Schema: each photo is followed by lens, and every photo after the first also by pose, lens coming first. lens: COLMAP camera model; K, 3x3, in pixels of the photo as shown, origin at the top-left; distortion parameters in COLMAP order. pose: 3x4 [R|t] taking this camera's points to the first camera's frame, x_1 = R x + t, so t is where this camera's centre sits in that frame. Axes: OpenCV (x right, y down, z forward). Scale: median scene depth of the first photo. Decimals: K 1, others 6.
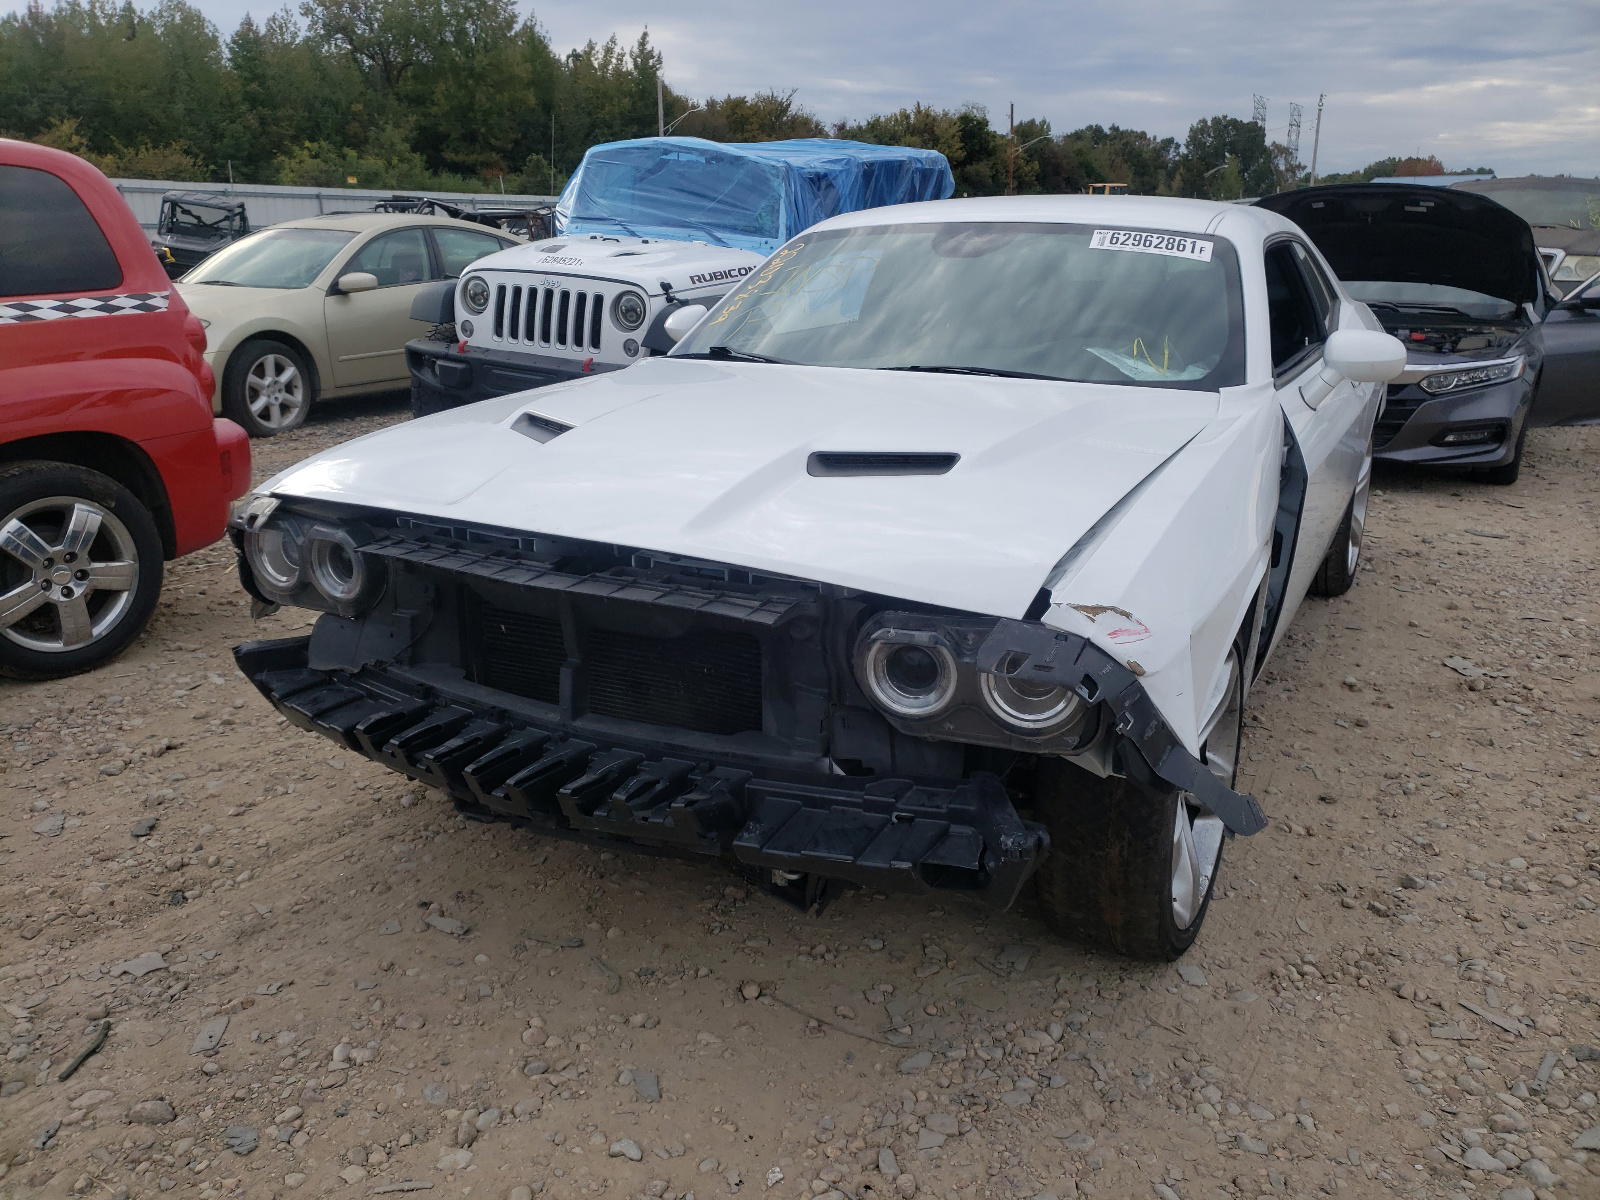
lens RADIAL K [[1207.1, 0, 797.3], [0, 1207.1, 610.7], [0, 0, 1]] dist [-0.008096, 0.029821]
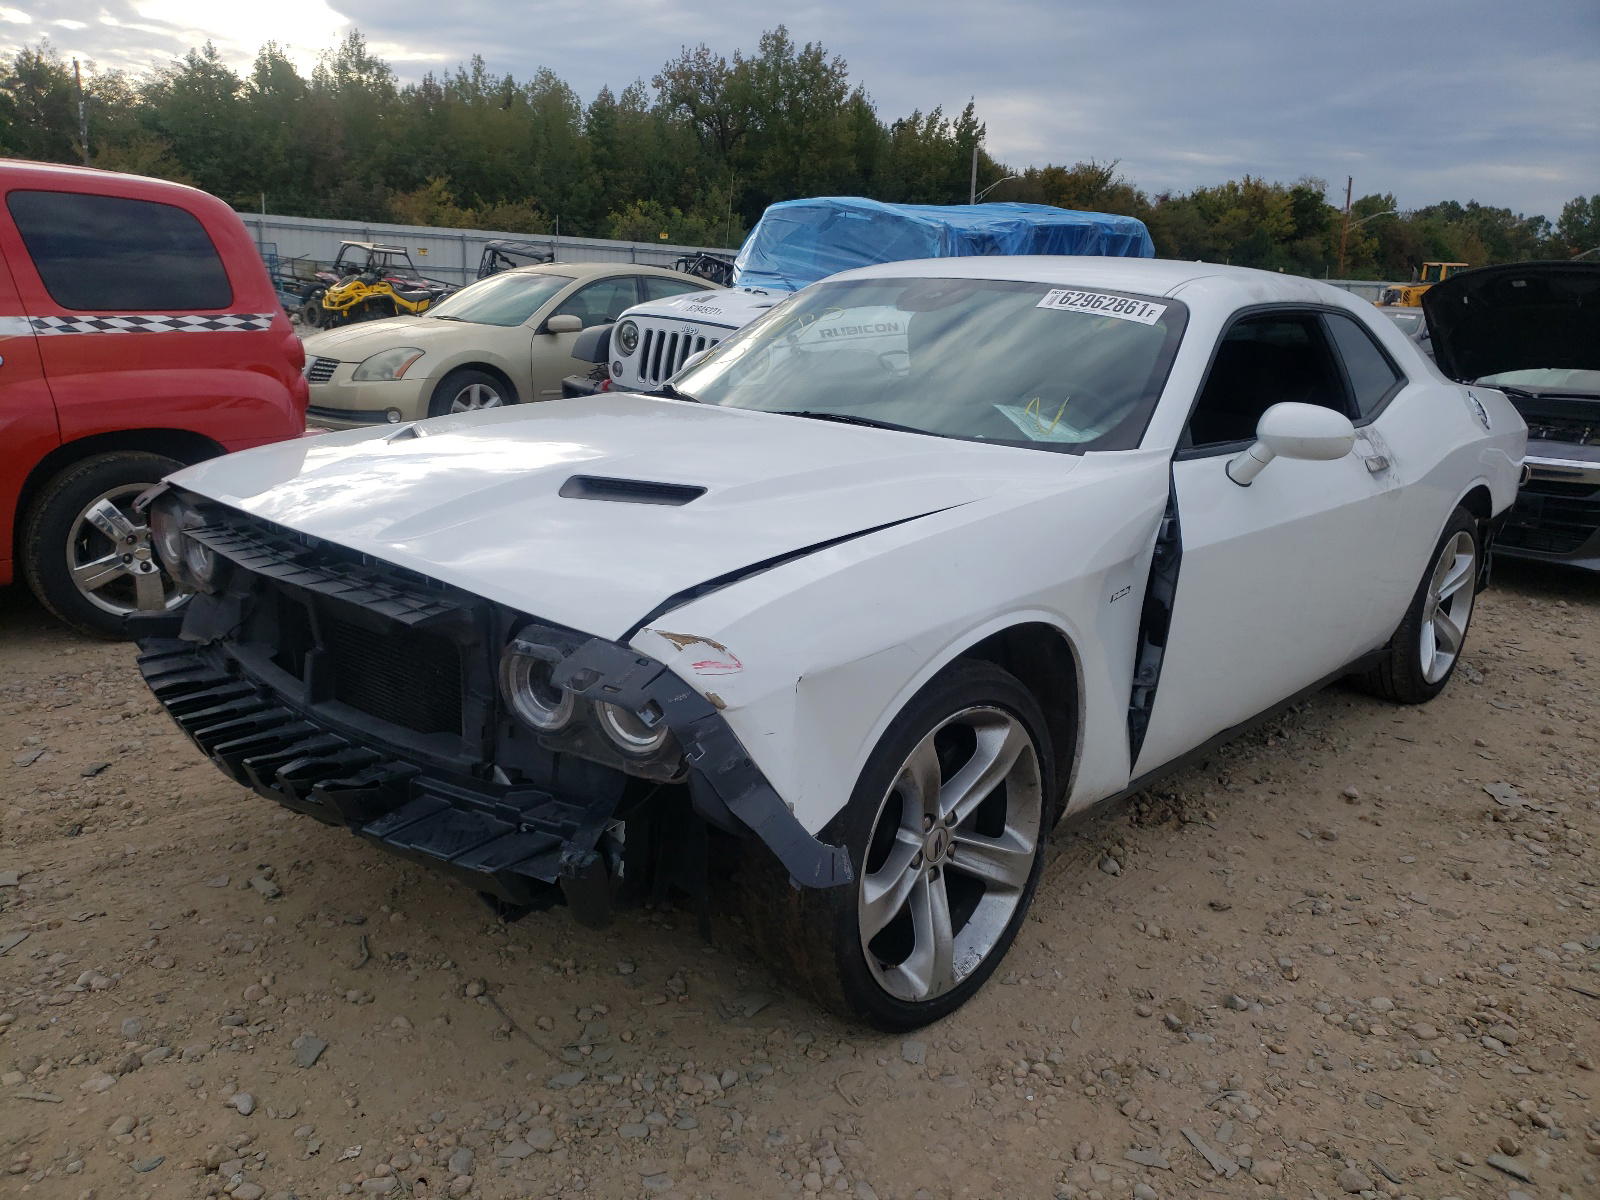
lens RADIAL K [[1207.3, 0, 800.0], [0, 1207.3, 600.0], [0, 0, 1]] dist [0.018689, -0.006432]
pose [[0.970556, 0.095374, -0.221189, 0.135208], [-0.107927, 0.993124, -0.045350, 0.000531], [0.215342, 0.067887, 0.974176, 0.008391]]
